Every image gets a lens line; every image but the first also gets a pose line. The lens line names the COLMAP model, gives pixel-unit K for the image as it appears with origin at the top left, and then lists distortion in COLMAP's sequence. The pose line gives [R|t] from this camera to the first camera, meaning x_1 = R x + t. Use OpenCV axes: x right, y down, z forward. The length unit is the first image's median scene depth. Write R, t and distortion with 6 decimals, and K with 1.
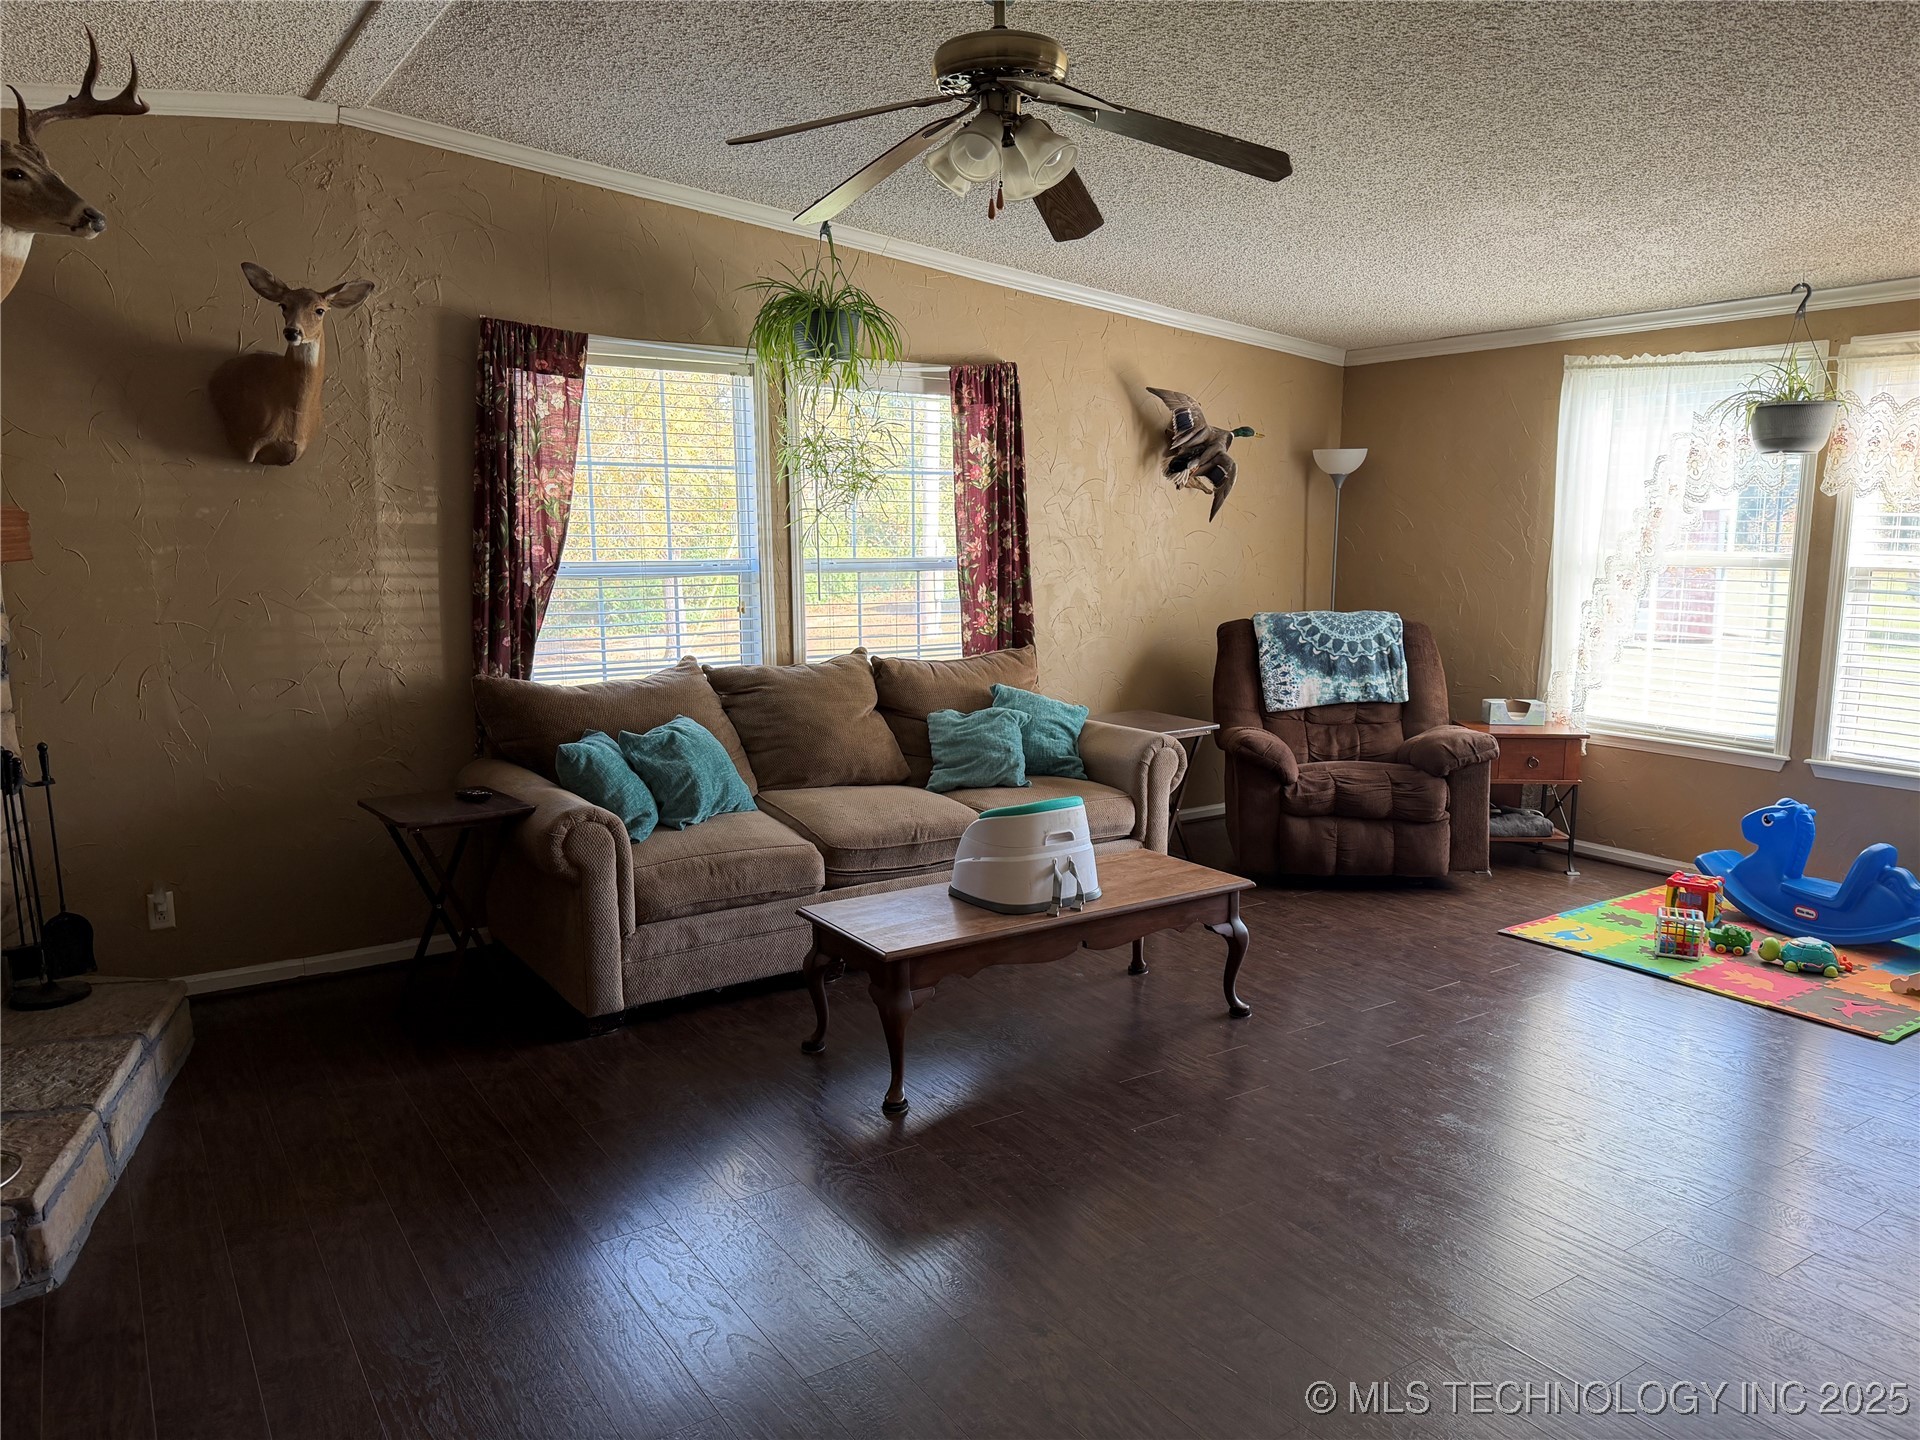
lens RADIAL K [[1354.5, 0, 966.9], [0, 1354.5, 724.3], [0, 0, 1]] dist [0.060347, -0.068884]
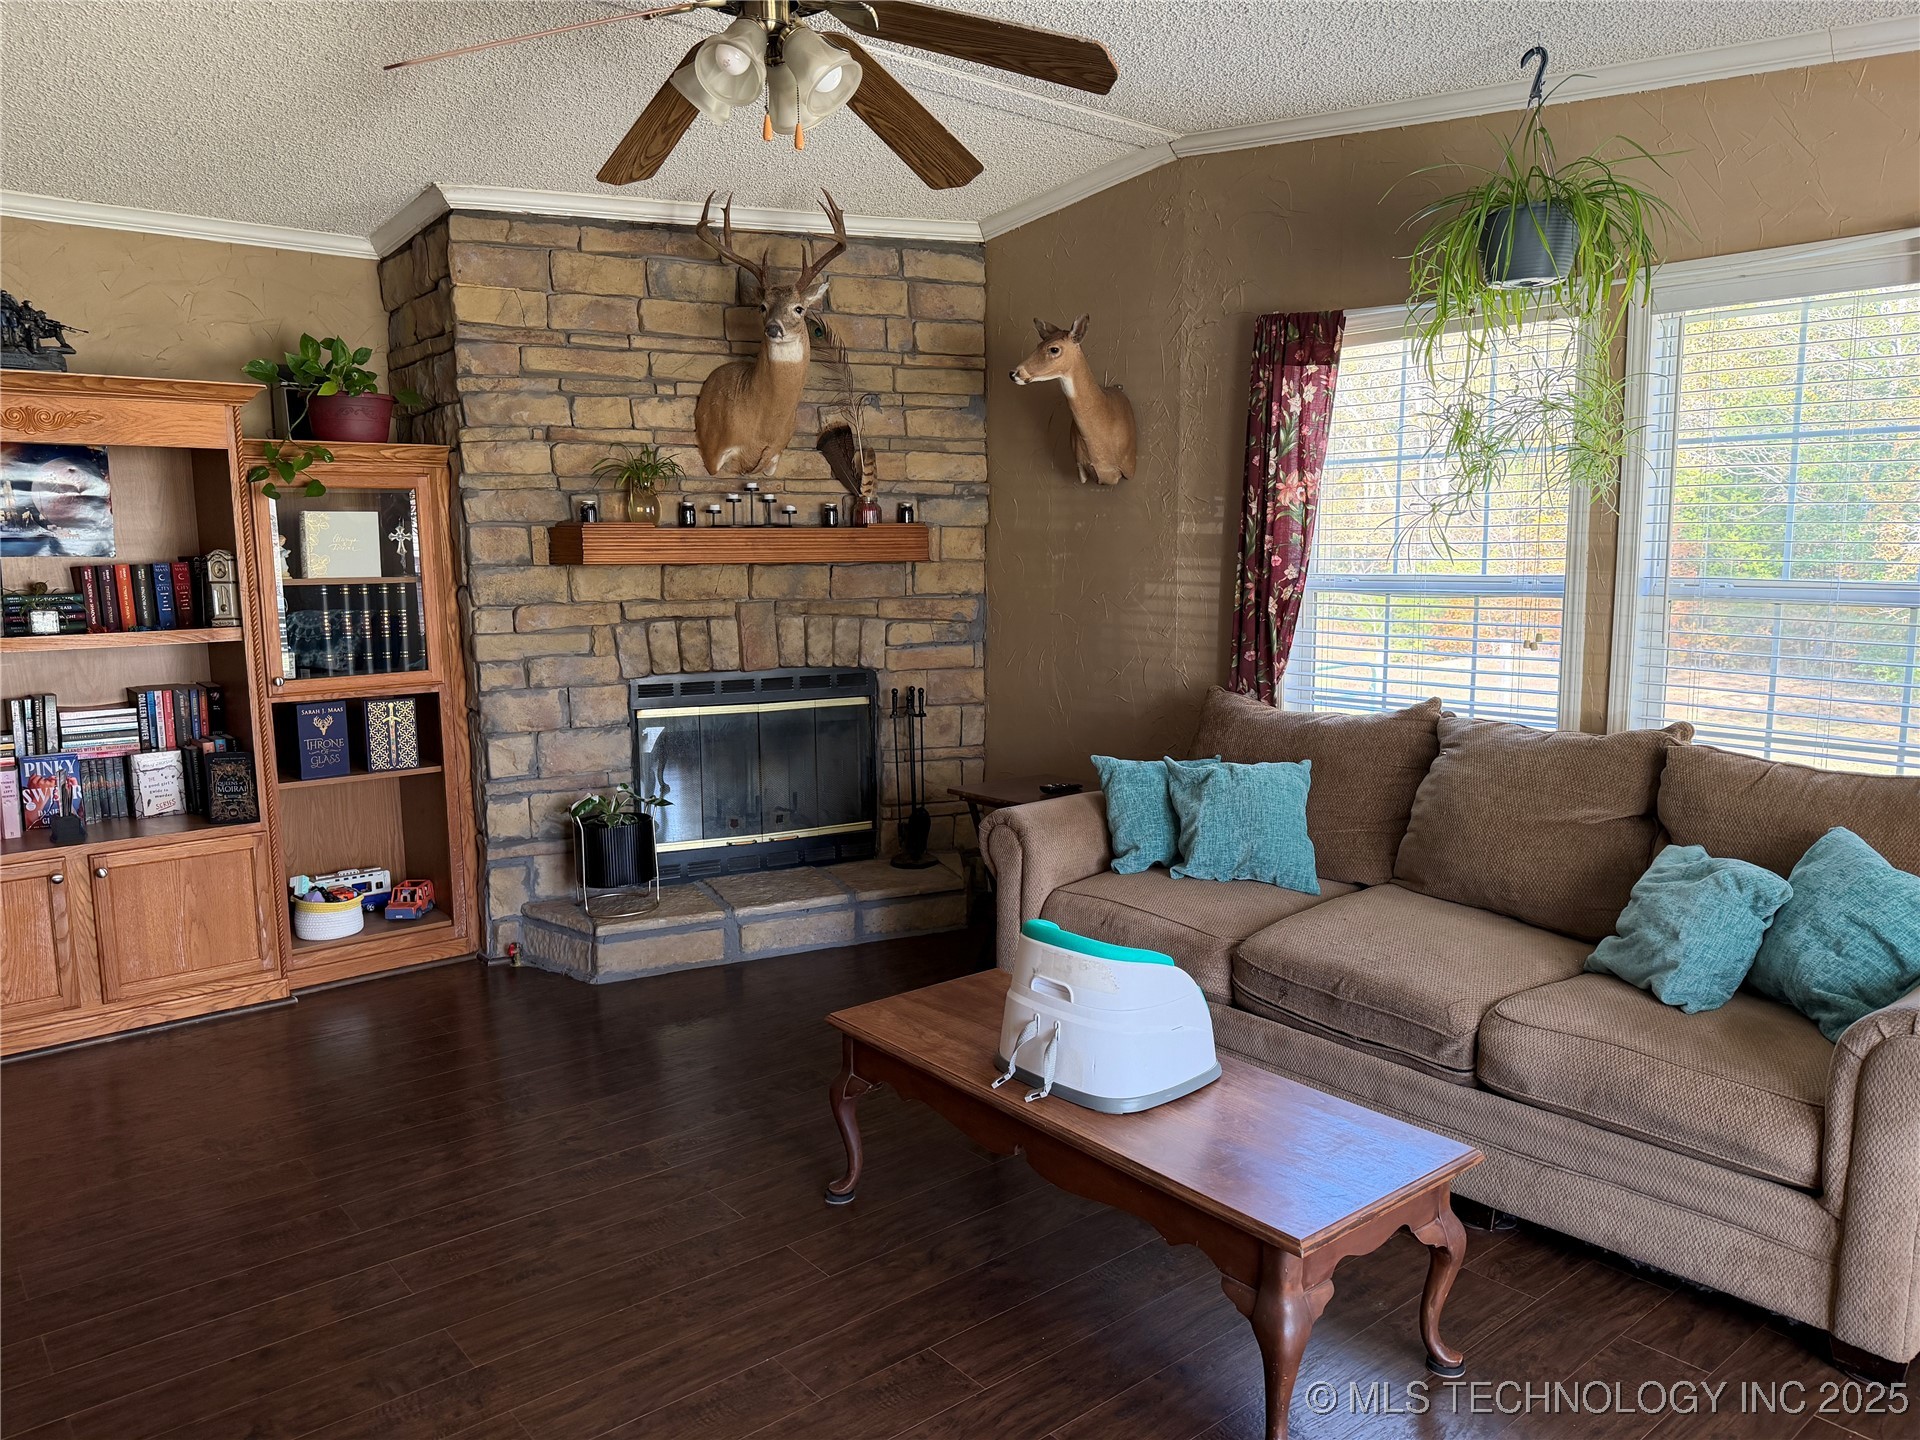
lens RADIAL K [[1354.5, 0, 965.6], [0, 1354.5, 728.5], [0, 0, 1]] dist [0.060347, -0.068884]
pose [[0.092087, 0.133616, -0.986746, 0.602999], [-0.142135, 0.982573, 0.119786, -0.099084], [0.985554, 0.129221, 0.109474, 0.726188]]
